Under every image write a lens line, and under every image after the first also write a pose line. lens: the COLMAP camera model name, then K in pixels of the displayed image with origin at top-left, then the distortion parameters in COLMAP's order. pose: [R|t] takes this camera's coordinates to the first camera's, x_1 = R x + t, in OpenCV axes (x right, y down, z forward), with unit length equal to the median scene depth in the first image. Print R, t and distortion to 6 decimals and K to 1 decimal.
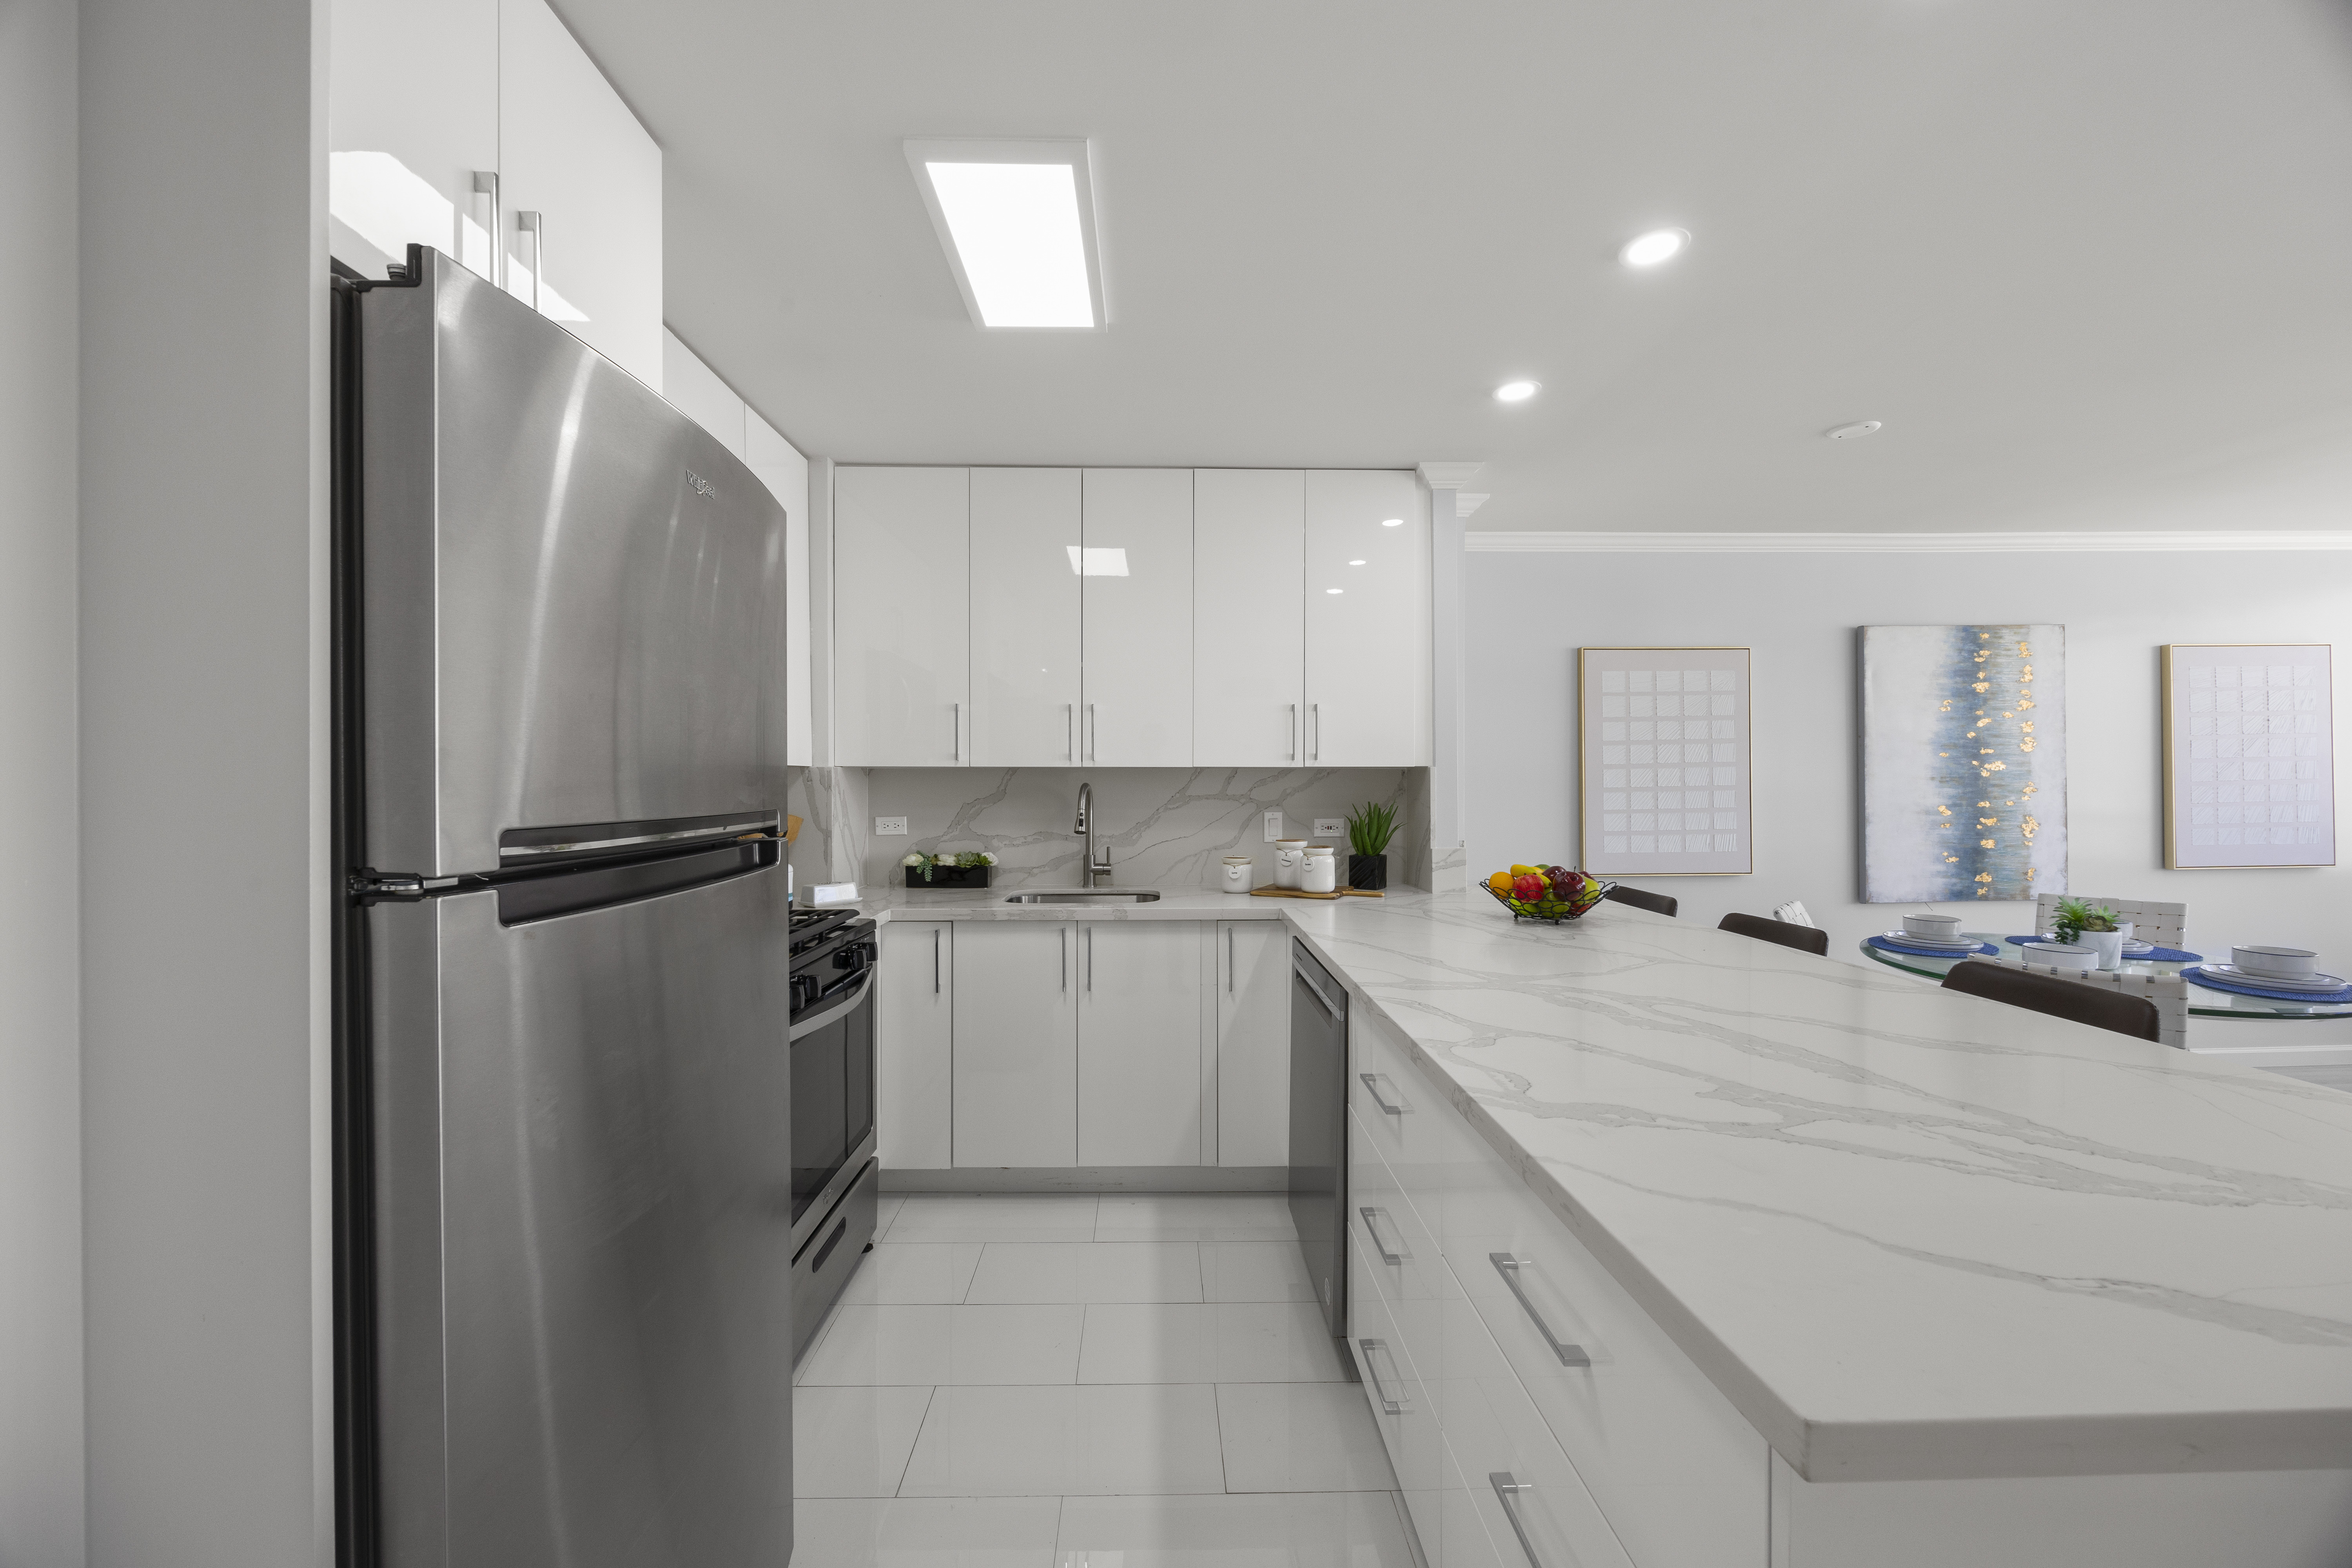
lens RADIAL K [[900.9, 0, 1163.7], [0, 900.9, 792.1], [0, 0, 1]] dist [-0.001680, -0.000011]
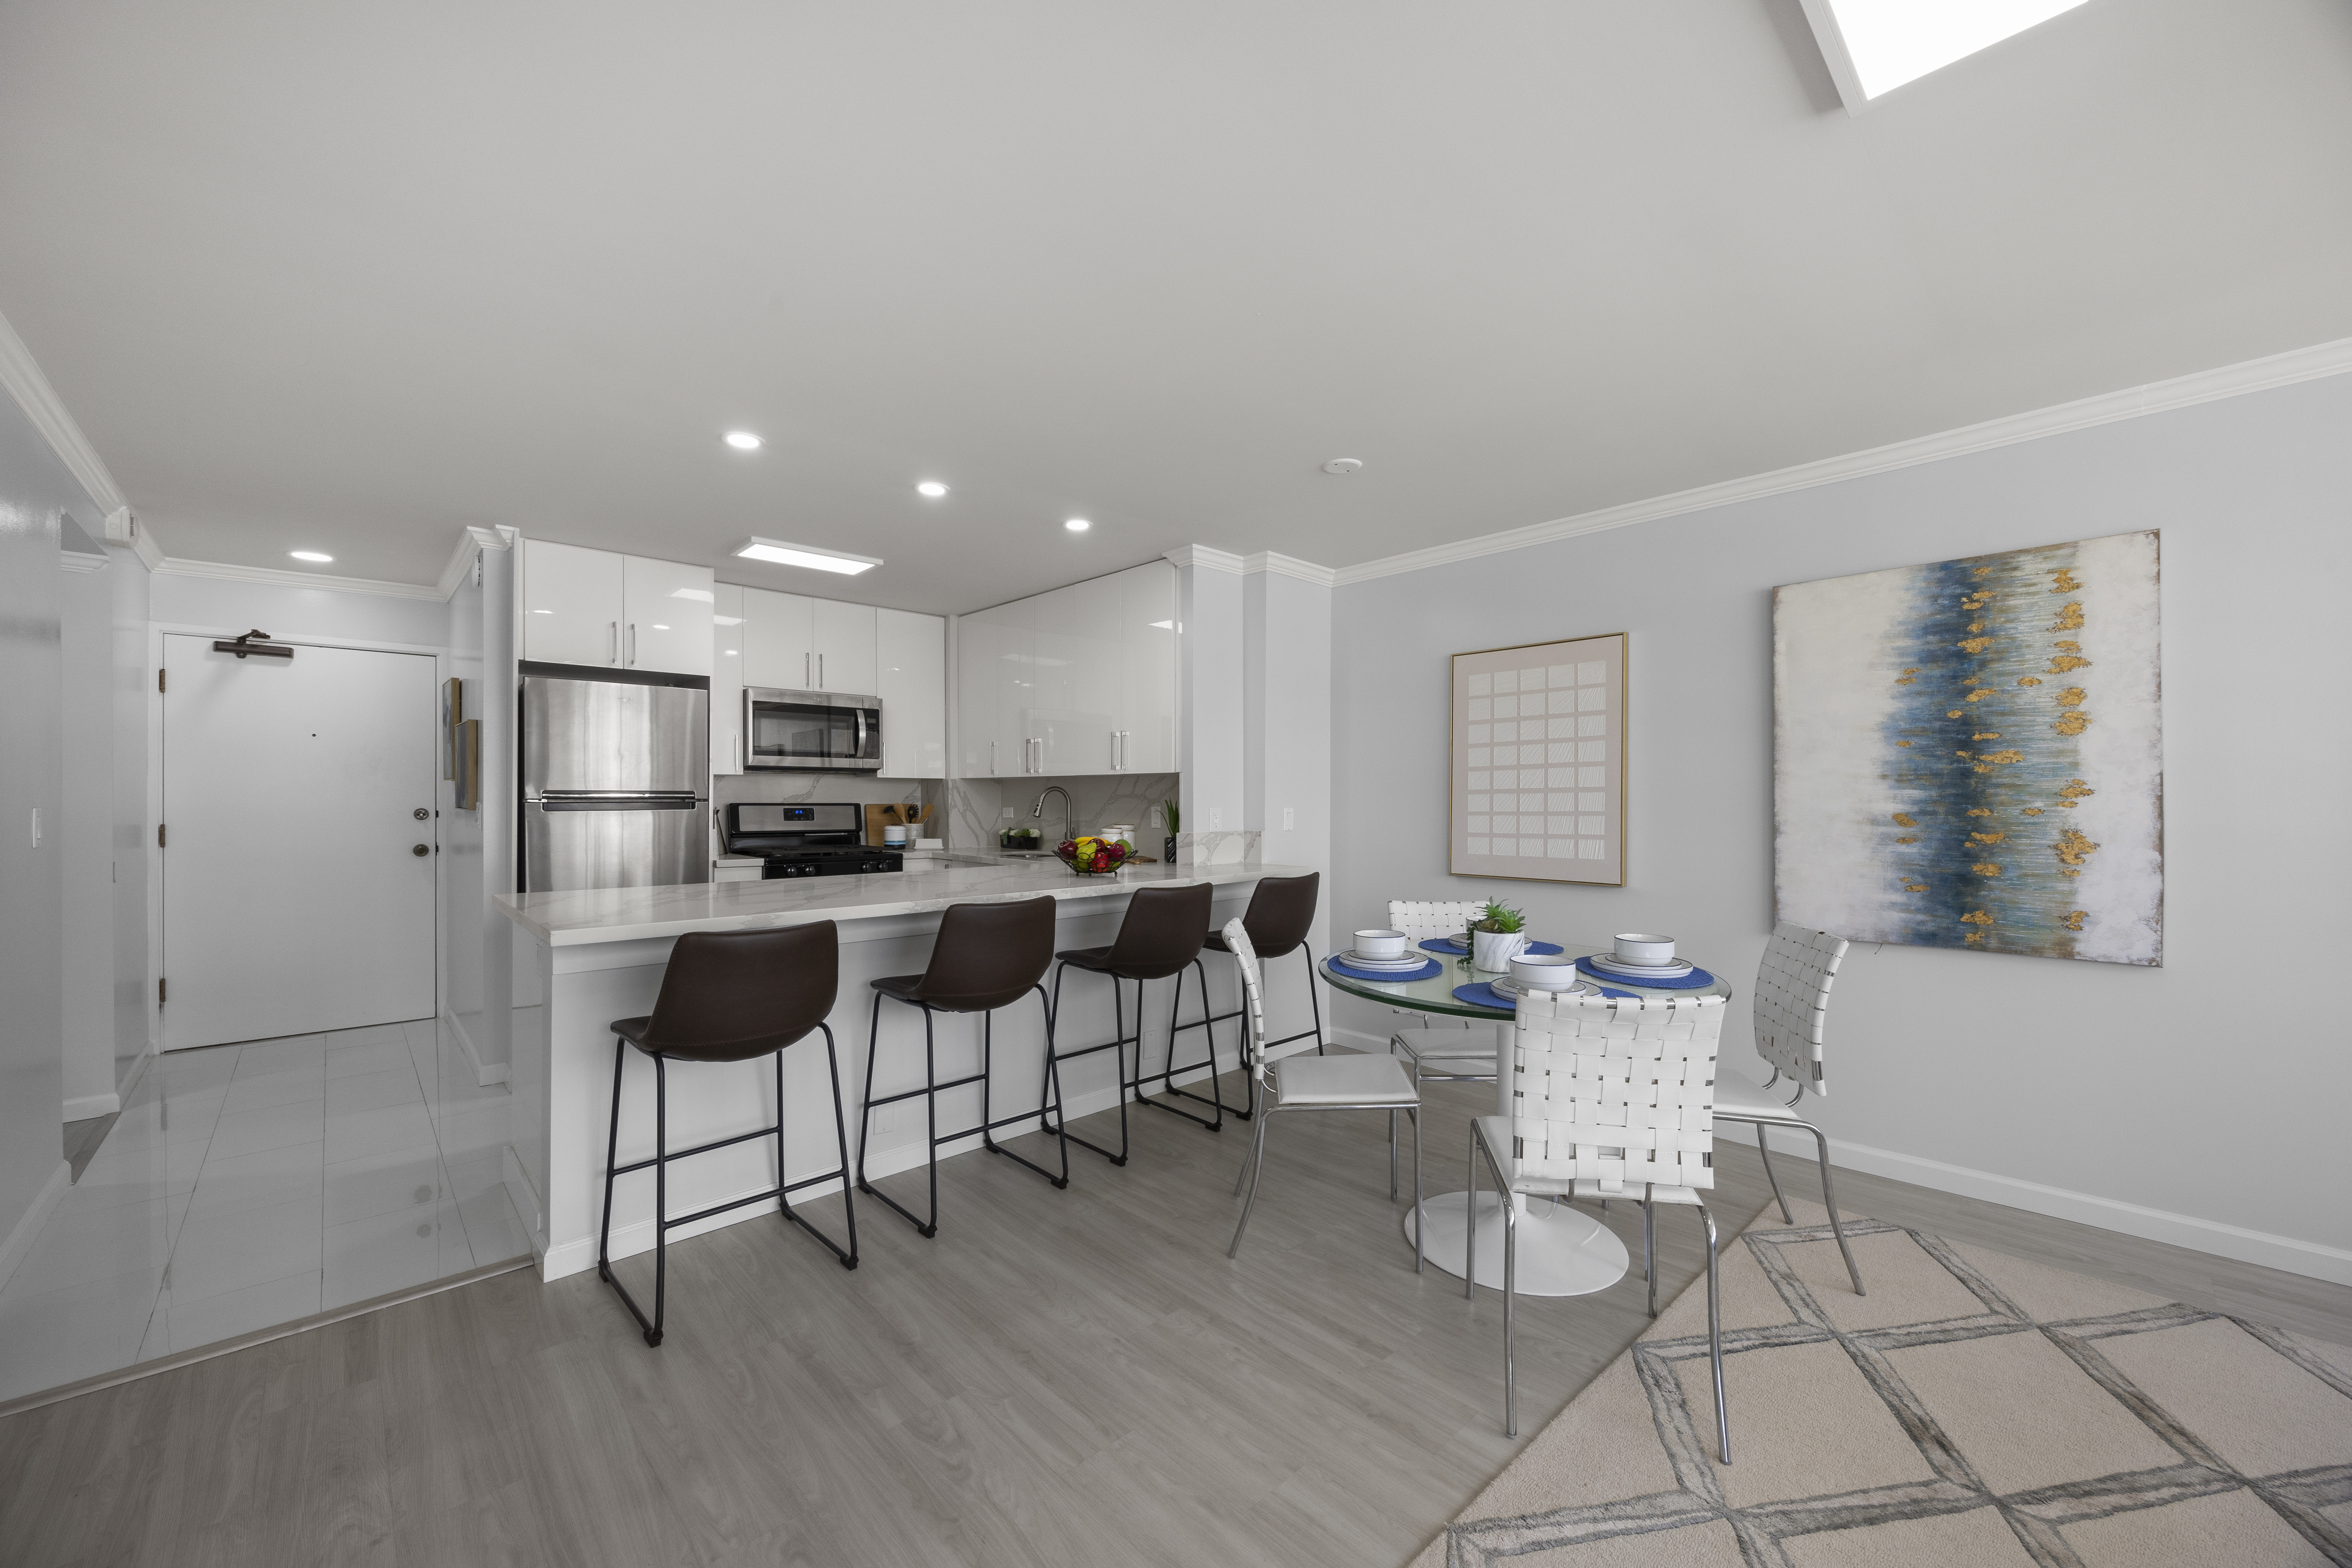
lens RADIAL K [[916.2, 0, 1169.7], [0, 916.2, 803.9], [0, 0, 1]] dist [-0.000098, -0.000254]
pose [[0.659356, 0.009308, -0.751773, 1.213916], [-0.010646, 0.999939, 0.003044, 0.013330], [0.751755, 0.005996, 0.659415, 0.071437]]
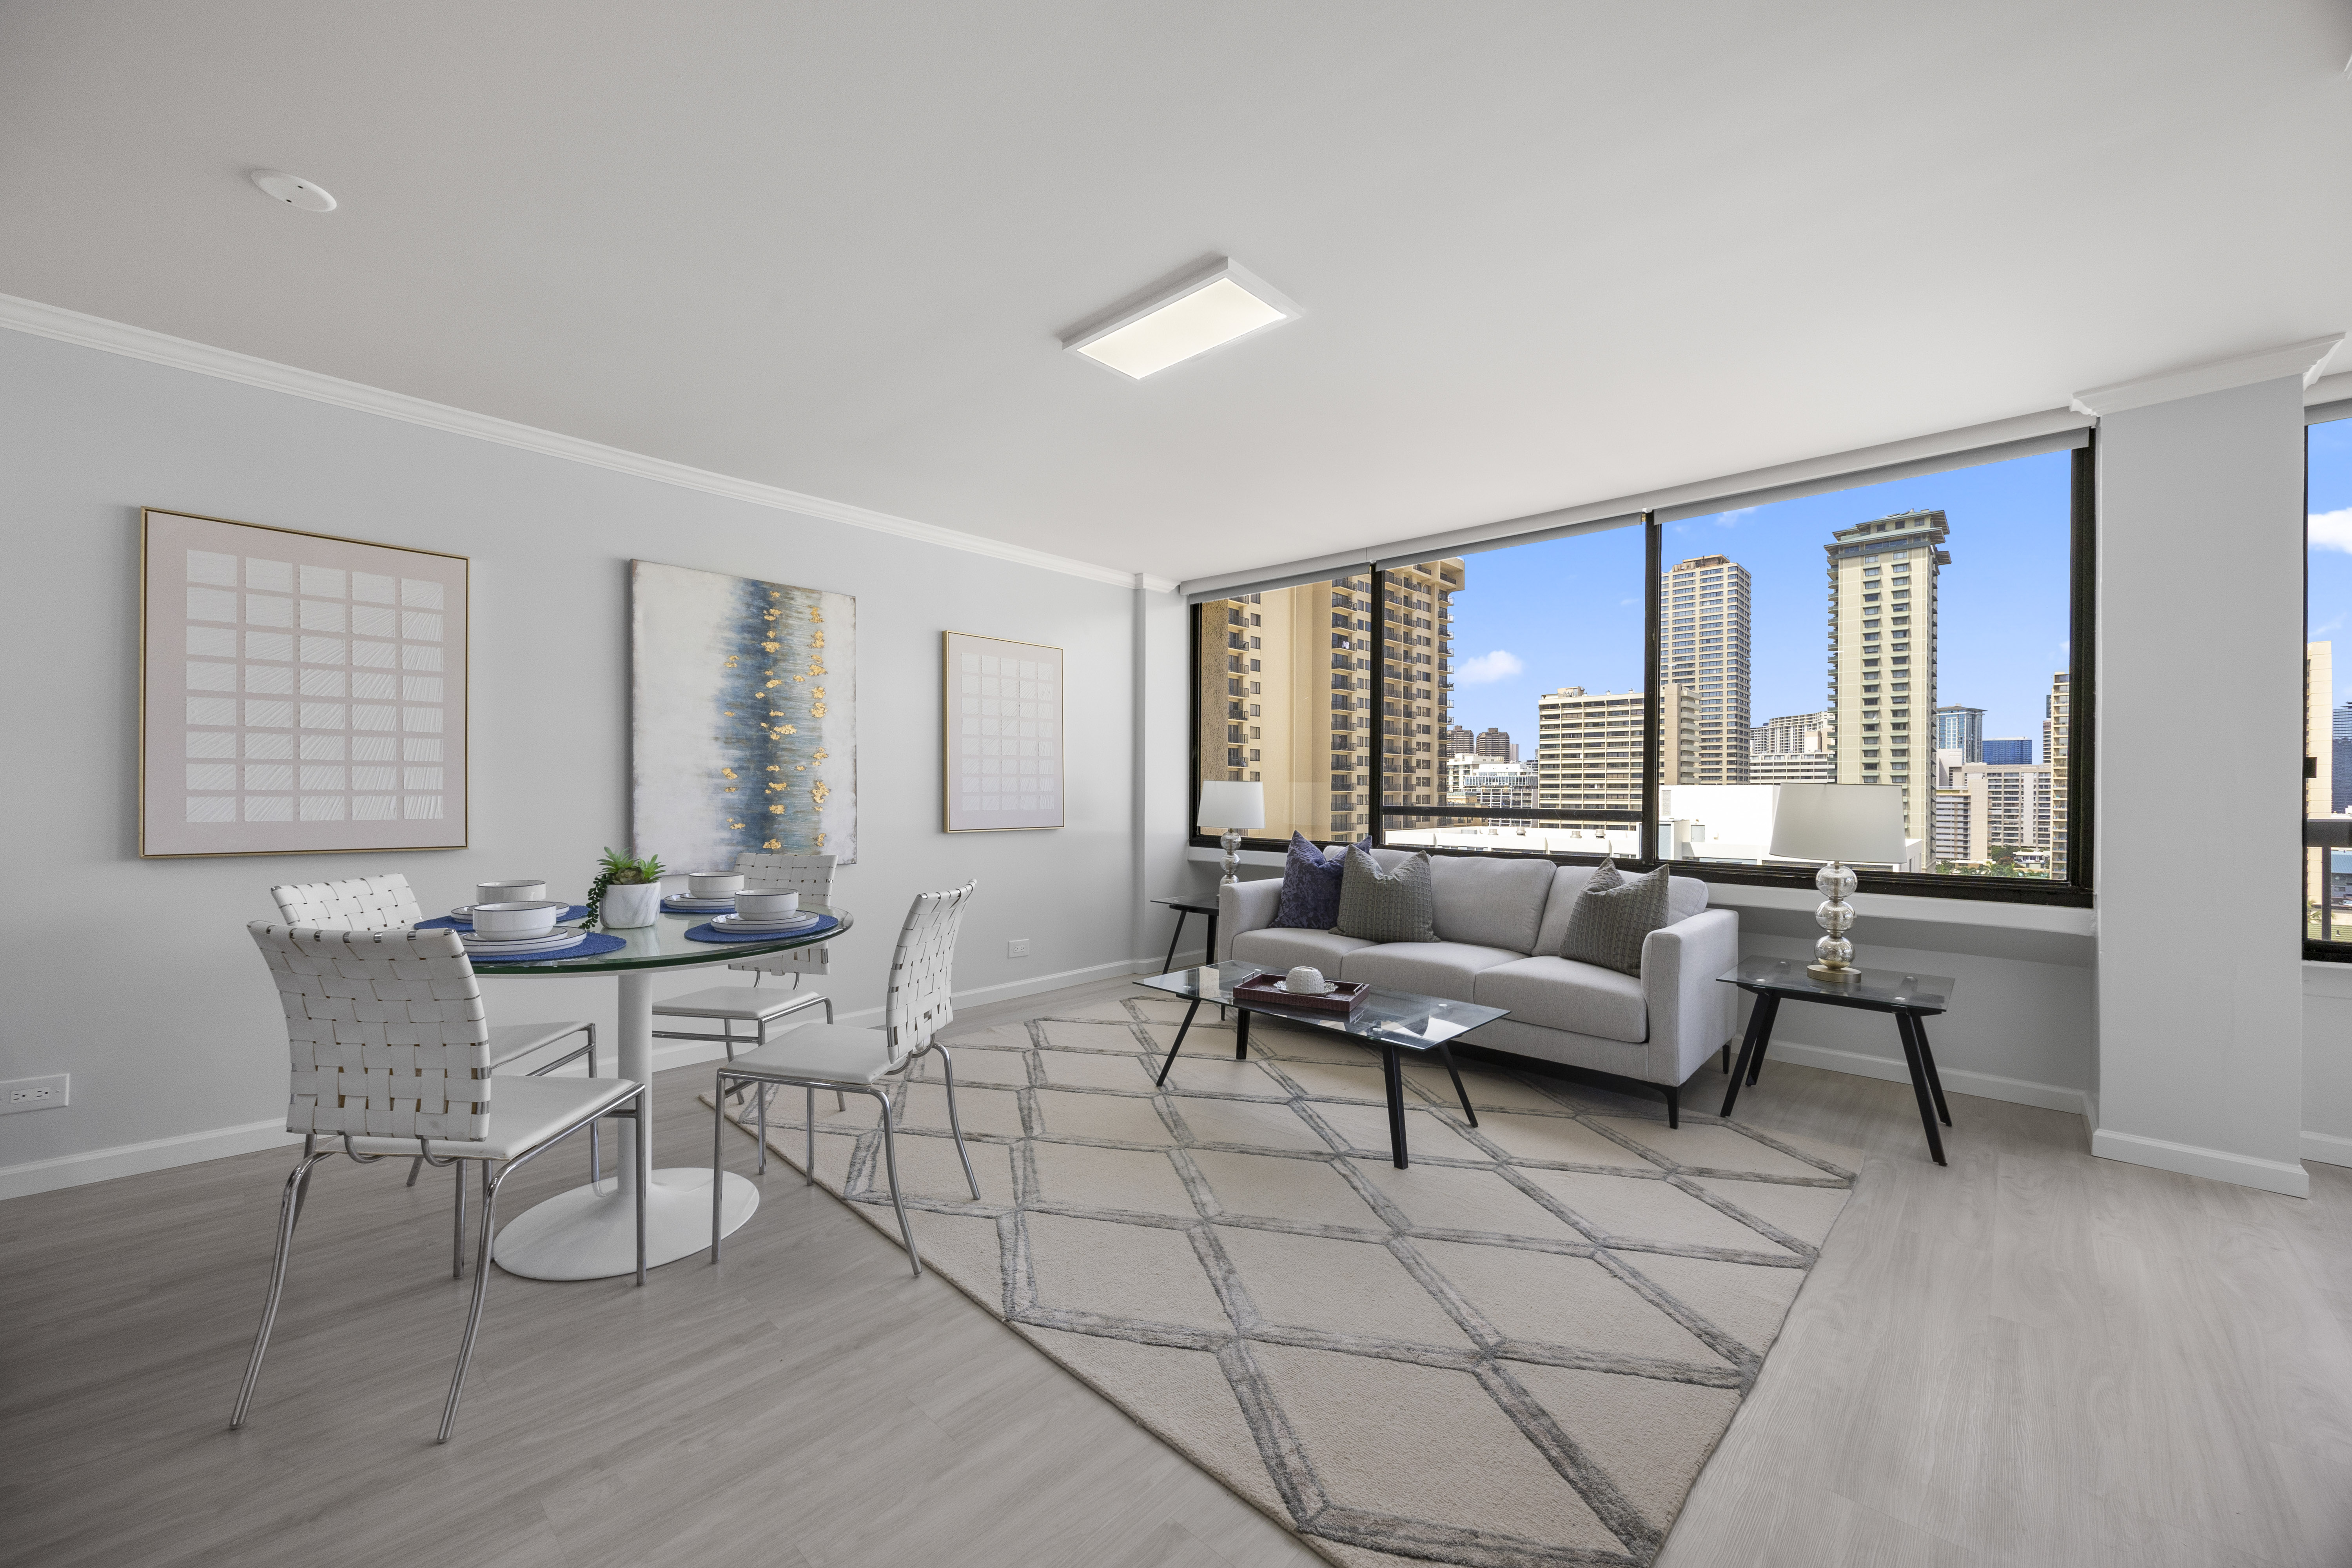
lens RADIAL K [[914.8, 0, 1178.7], [0, 914.8, 795.3], [0, 0, 1]] dist [-0.008296, 0.000003]
pose [[0.695056, 0.009579, 0.718892, 0.600713], [-0.004931, 0.999951, -0.008556, 0.057377], [-0.718939, 0.002402, 0.695069, 0.009026]]
